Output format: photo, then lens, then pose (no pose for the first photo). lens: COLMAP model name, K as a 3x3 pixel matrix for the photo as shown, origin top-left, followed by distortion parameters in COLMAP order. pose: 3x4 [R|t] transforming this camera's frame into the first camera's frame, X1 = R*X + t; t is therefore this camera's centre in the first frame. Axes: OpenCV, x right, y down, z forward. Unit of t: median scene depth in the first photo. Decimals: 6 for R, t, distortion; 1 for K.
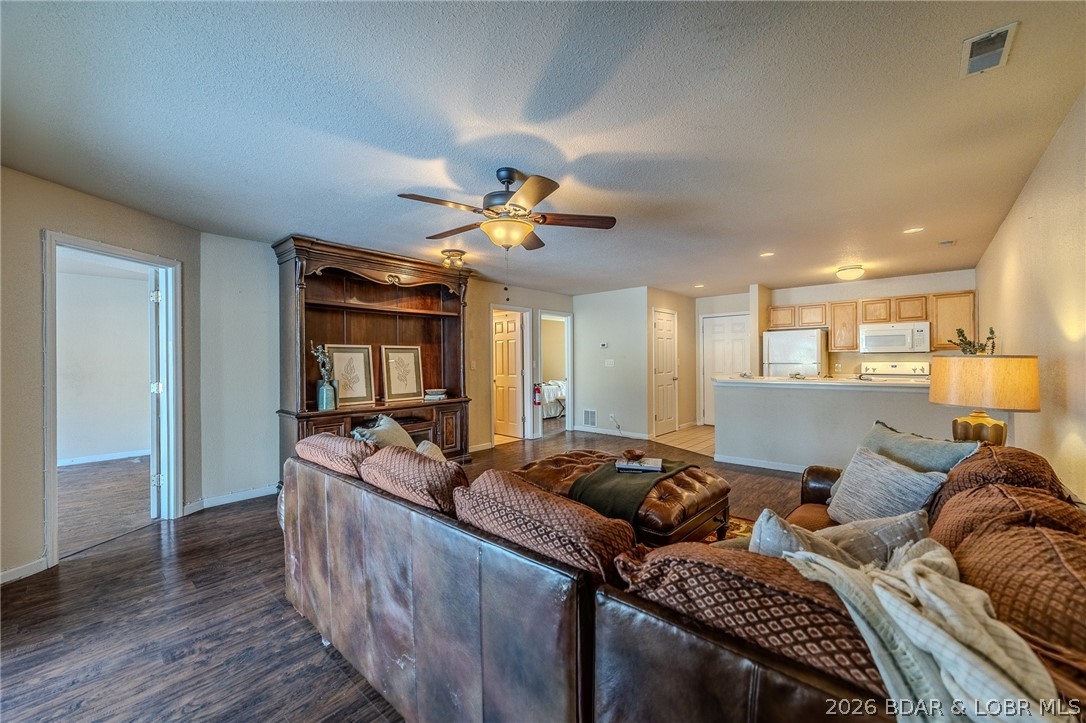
lens RADIAL K [[413.0, 0, 553.1], [0, 413.0, 358.8], [0, 0, 1]] dist [-0.000596, -0.000712]
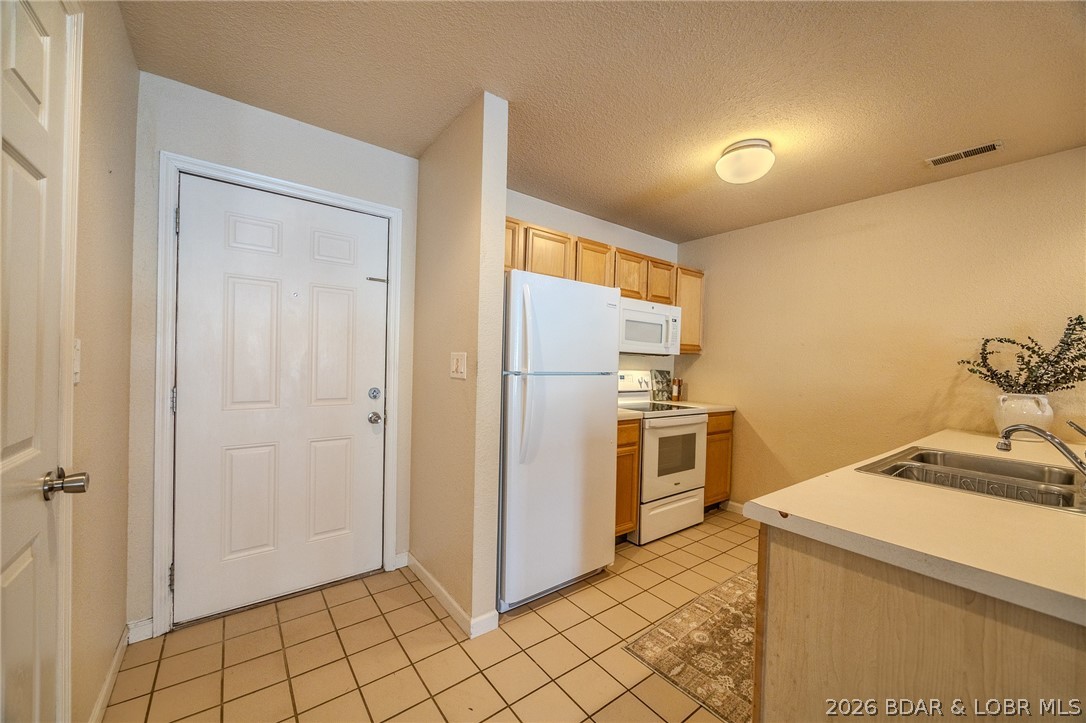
lens RADIAL K [[413.0, 0, 544.0], [0, 413.0, 366.1], [0, 0, 1]] dist [-0.000596, -0.000712]
pose [[0.178320, 0.005414, 0.983958, 0.290444], [-0.027273, 0.999628, -0.000557, 0.006396], [-0.983595, -0.026736, 0.178401, 1.165197]]
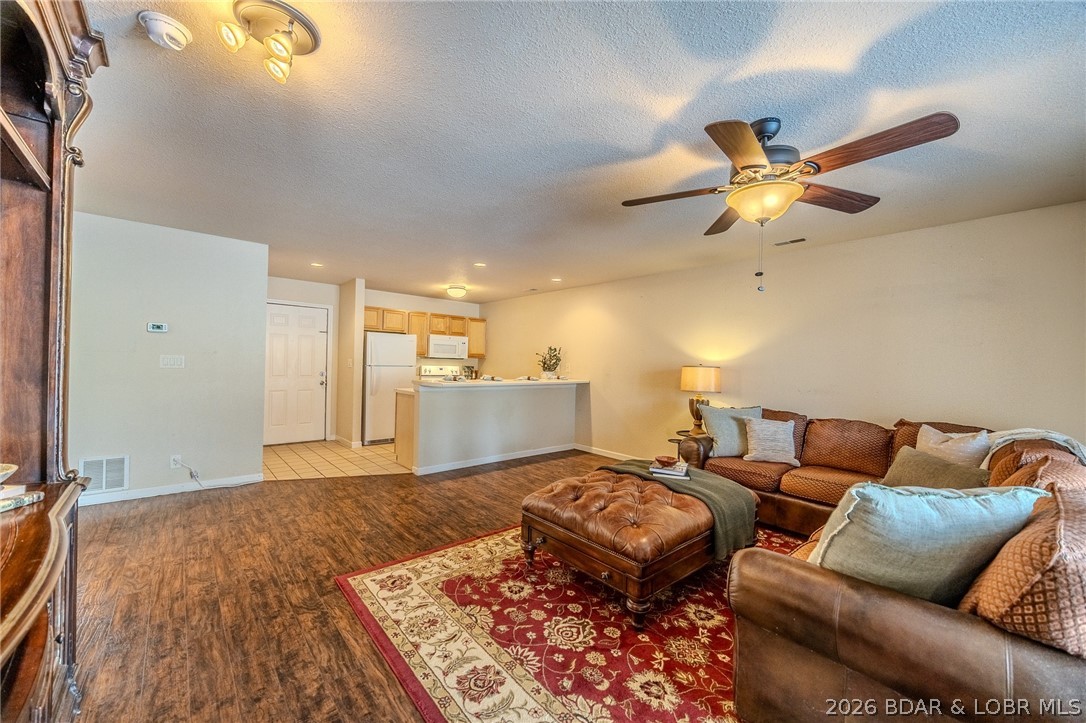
lens RADIAL K [[413.0, 0, 547.3], [0, 413.0, 358.5], [0, 0, 1]] dist [-0.000596, -0.000712]
pose [[0.109074, 0.024956, 0.993720, -0.439728], [-0.023630, 0.999467, -0.022507, 0.007757], [-0.993753, -0.021027, 0.109605, 0.632279]]
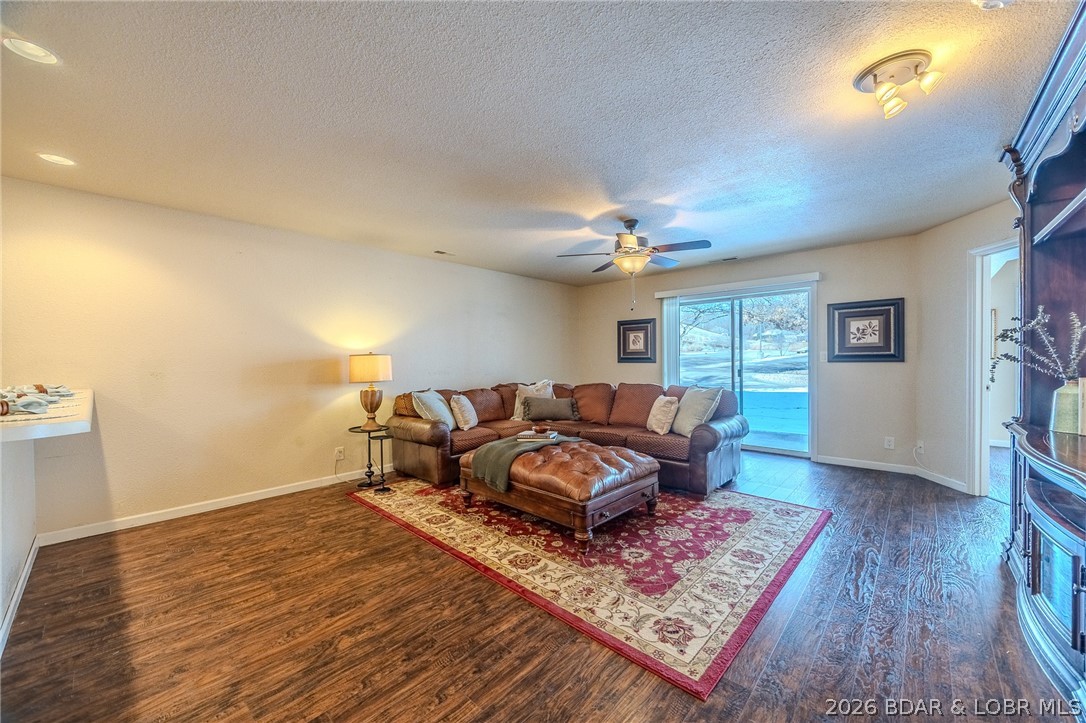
lens RADIAL K [[413.0, 0, 544.5], [0, 413.0, 363.6], [0, 0, 1]] dist [-0.000596, -0.000712]
pose [[-0.999712, 0.019632, 0.013819, 0.091130], [0.019775, 0.999751, 0.010299, 0.013461], [-0.013613, 0.010570, -0.999851, 1.186222]]
